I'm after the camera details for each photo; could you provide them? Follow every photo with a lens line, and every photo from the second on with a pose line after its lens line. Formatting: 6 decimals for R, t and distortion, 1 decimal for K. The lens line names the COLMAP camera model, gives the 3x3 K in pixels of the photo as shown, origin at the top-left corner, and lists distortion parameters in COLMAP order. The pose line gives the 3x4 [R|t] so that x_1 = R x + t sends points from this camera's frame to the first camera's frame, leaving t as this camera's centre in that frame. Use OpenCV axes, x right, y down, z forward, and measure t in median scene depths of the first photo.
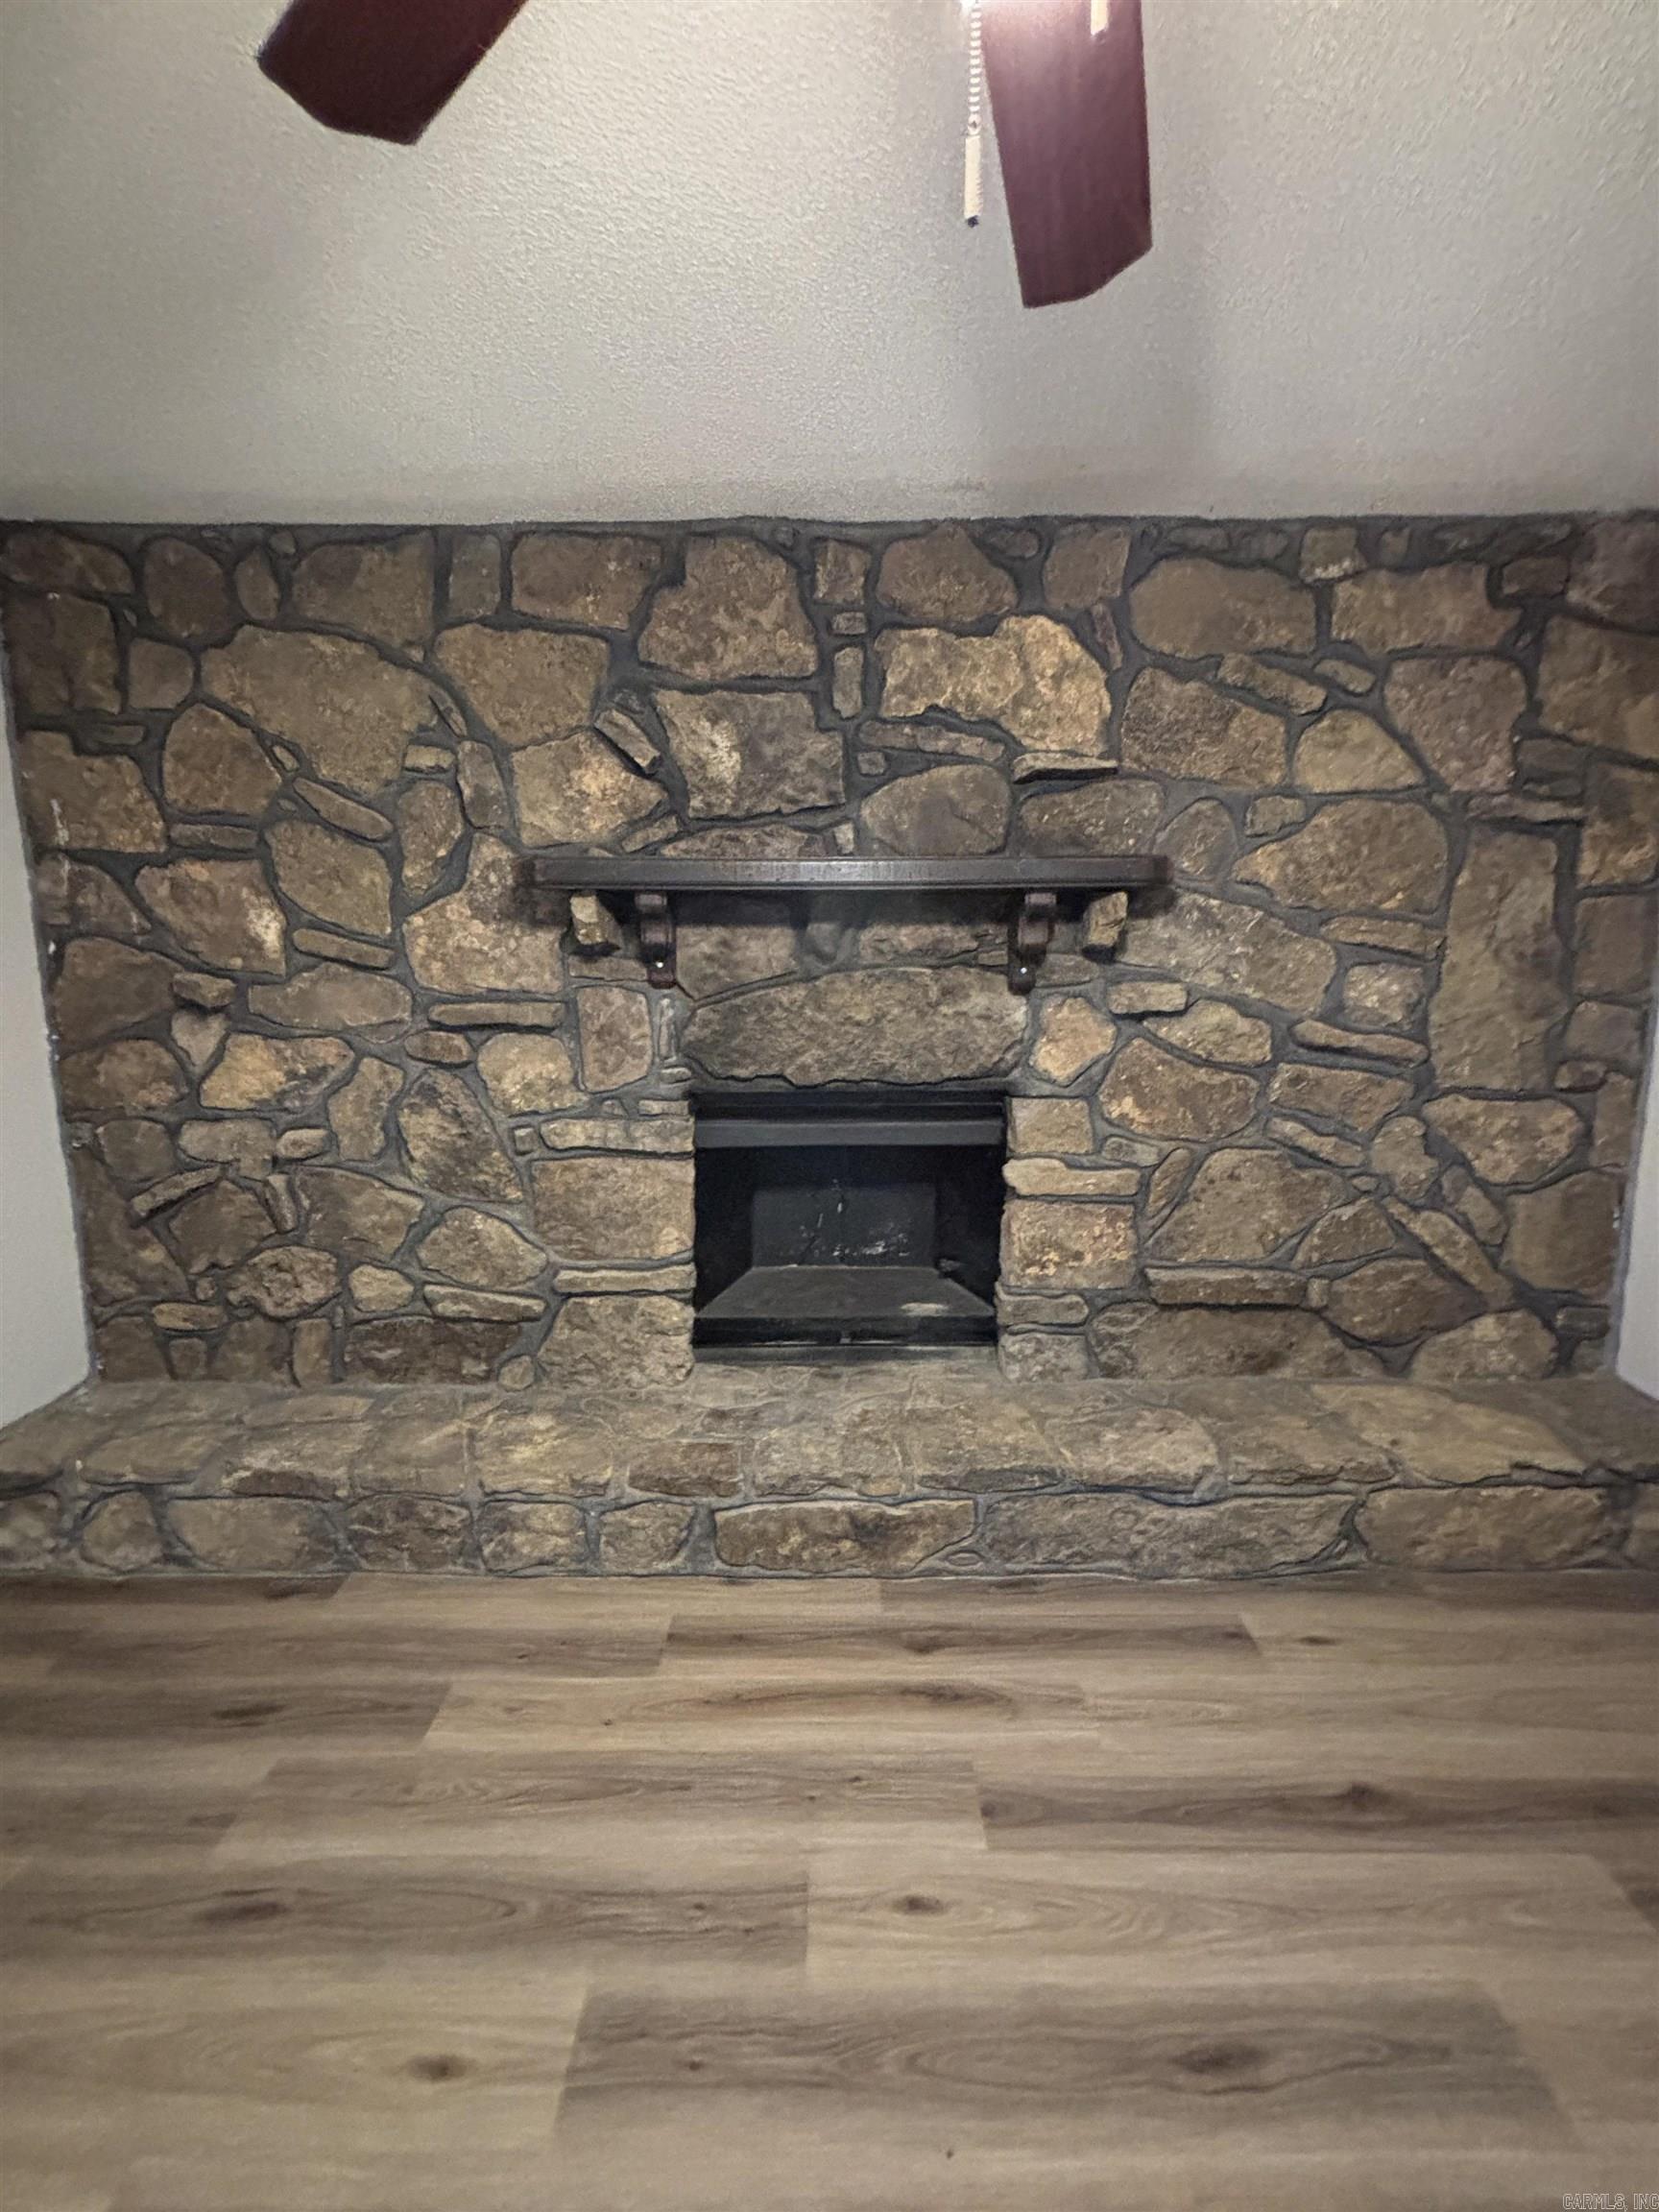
lens RADIAL K [[891.8, 0, 831.8], [0, 891.8, 1114.8], [0, 0, 1]] dist [-0.000173, 0.000681]
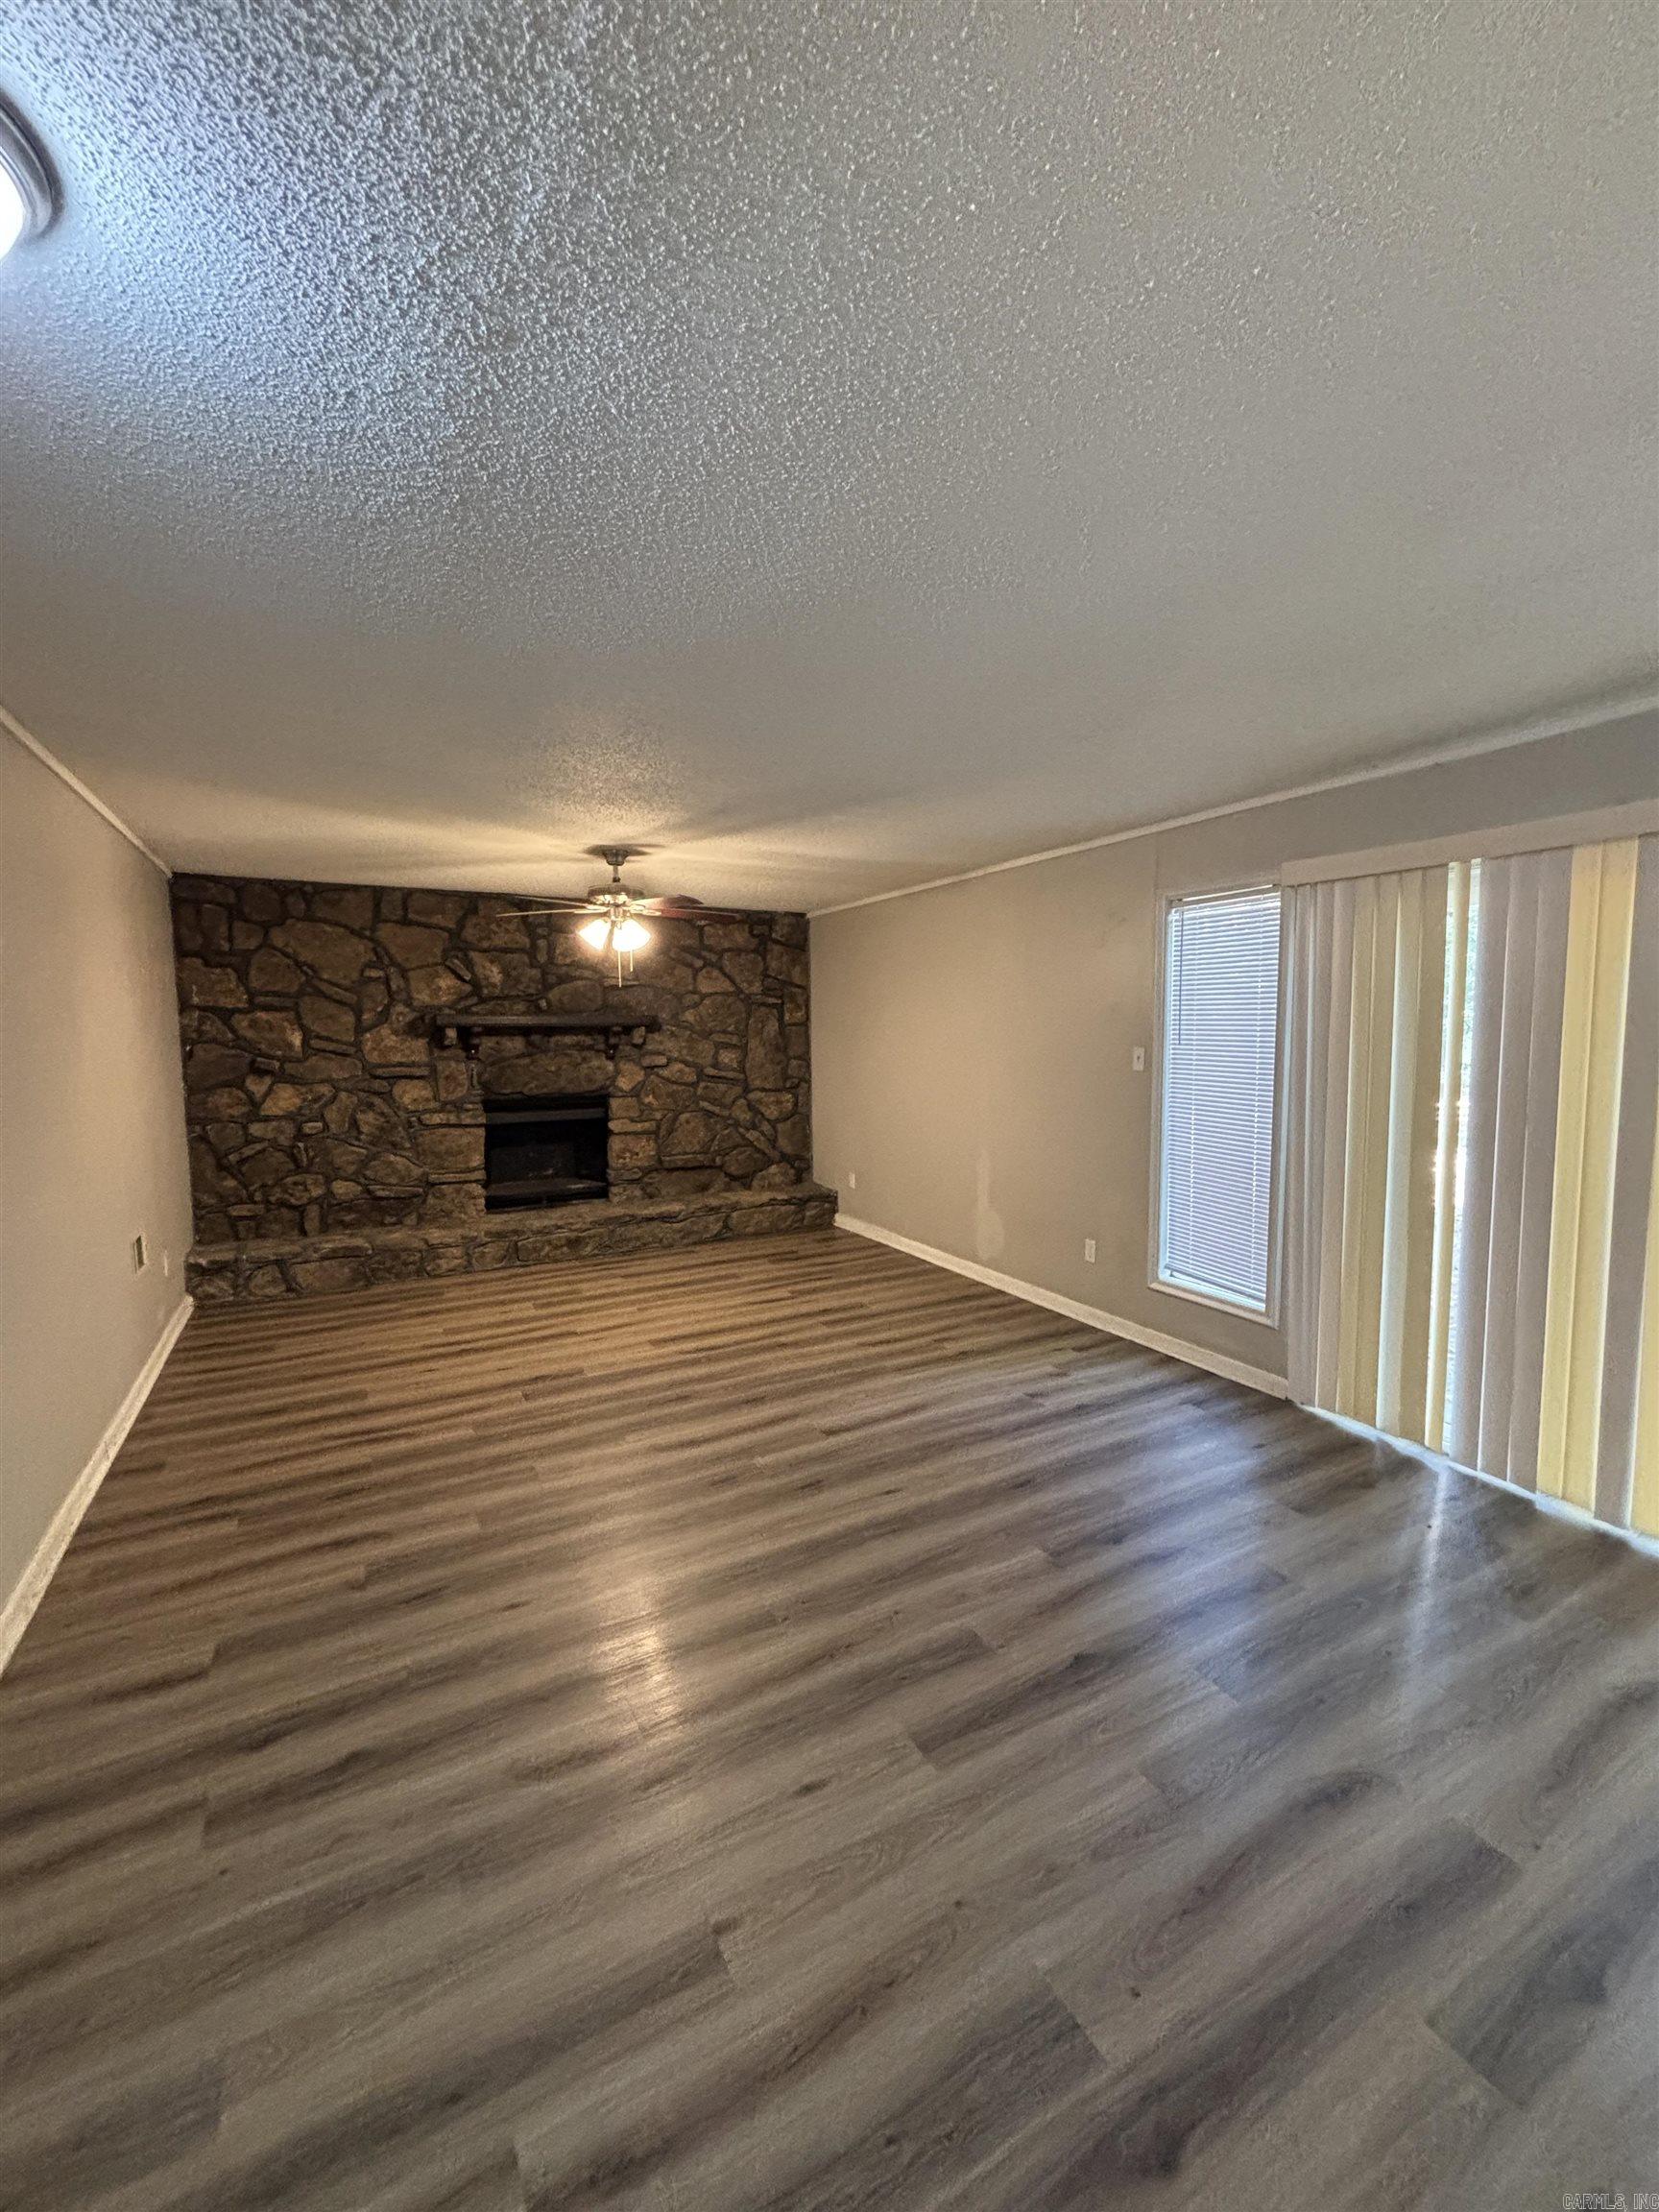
lens RADIAL K [[891.8, 0, 834.5], [0, 891.8, 1107.7], [0, 0, 1]] dist [-0.000173, 0.000681]
pose [[0.877408, -0.043743, 0.477747, -0.515786], [0.076684, 0.995818, -0.049656, 0.206037], [-0.473577, 0.080204, 0.877093, -1.778653]]
